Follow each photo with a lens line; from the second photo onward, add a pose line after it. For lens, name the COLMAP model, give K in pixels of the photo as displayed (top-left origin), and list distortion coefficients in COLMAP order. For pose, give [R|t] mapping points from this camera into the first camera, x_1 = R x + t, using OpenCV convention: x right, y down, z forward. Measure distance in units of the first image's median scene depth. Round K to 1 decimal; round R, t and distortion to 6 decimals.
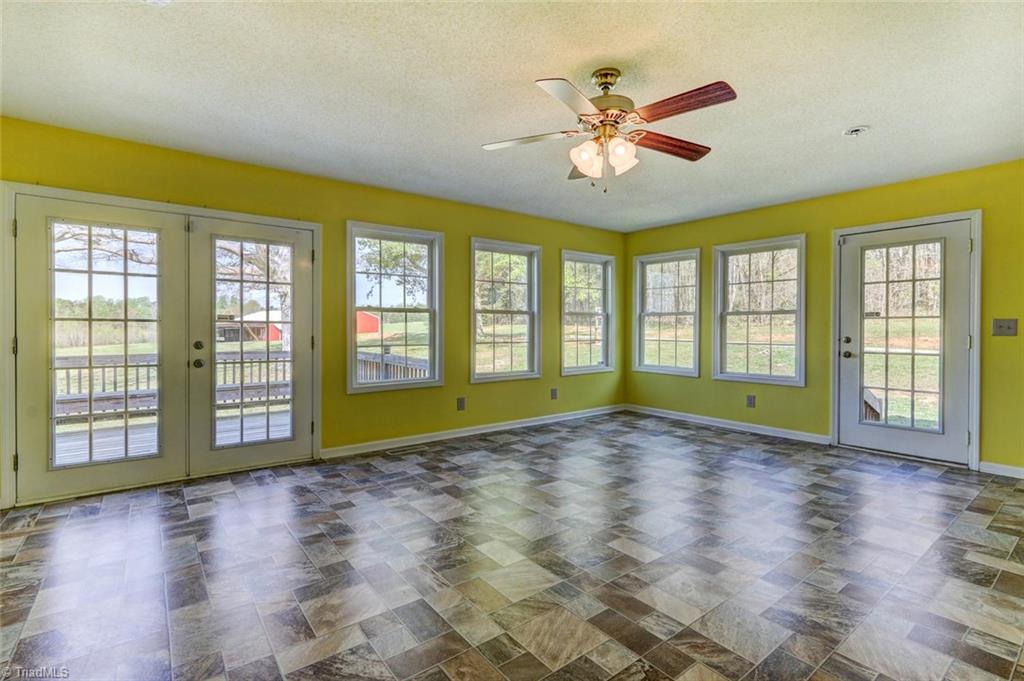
lens RADIAL K [[481.7, 0, 512.6], [0, 481.7, 337.0], [0, 0, 1]] dist [0.000880, 0.001951]
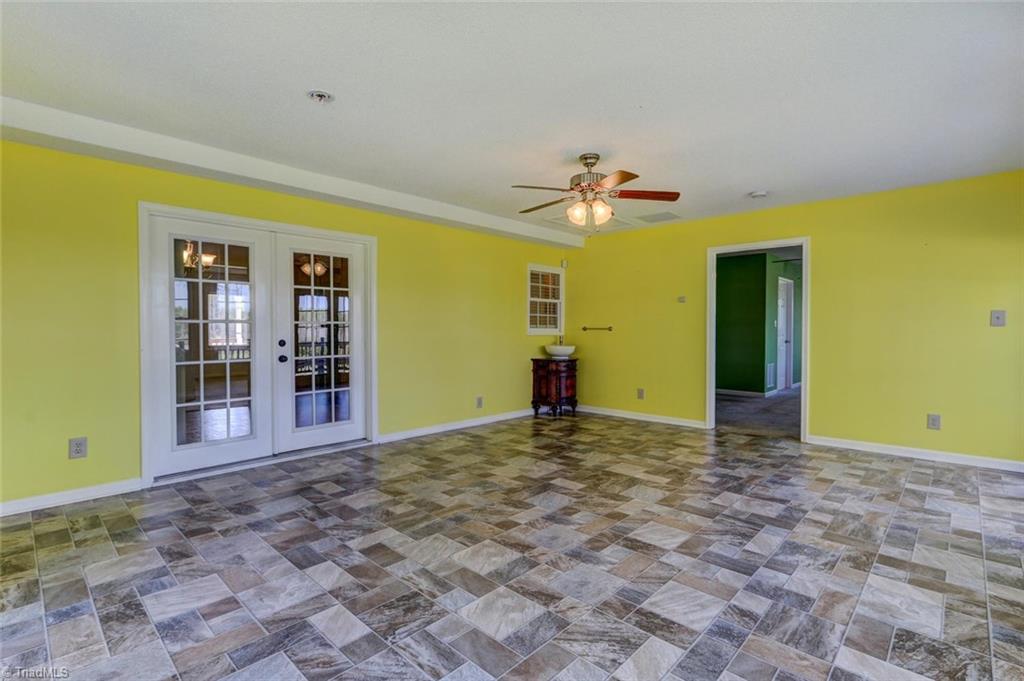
lens RADIAL K [[481.7, 0, 513.2], [0, 481.7, 339.0], [0, 0, 1]] dist [0.000880, 0.001951]
pose [[-0.988596, -0.002087, -0.150578, 0.441103], [-0.007685, 0.999300, 0.036605, -0.032957], [0.150396, 0.037344, -0.987920, 1.665137]]
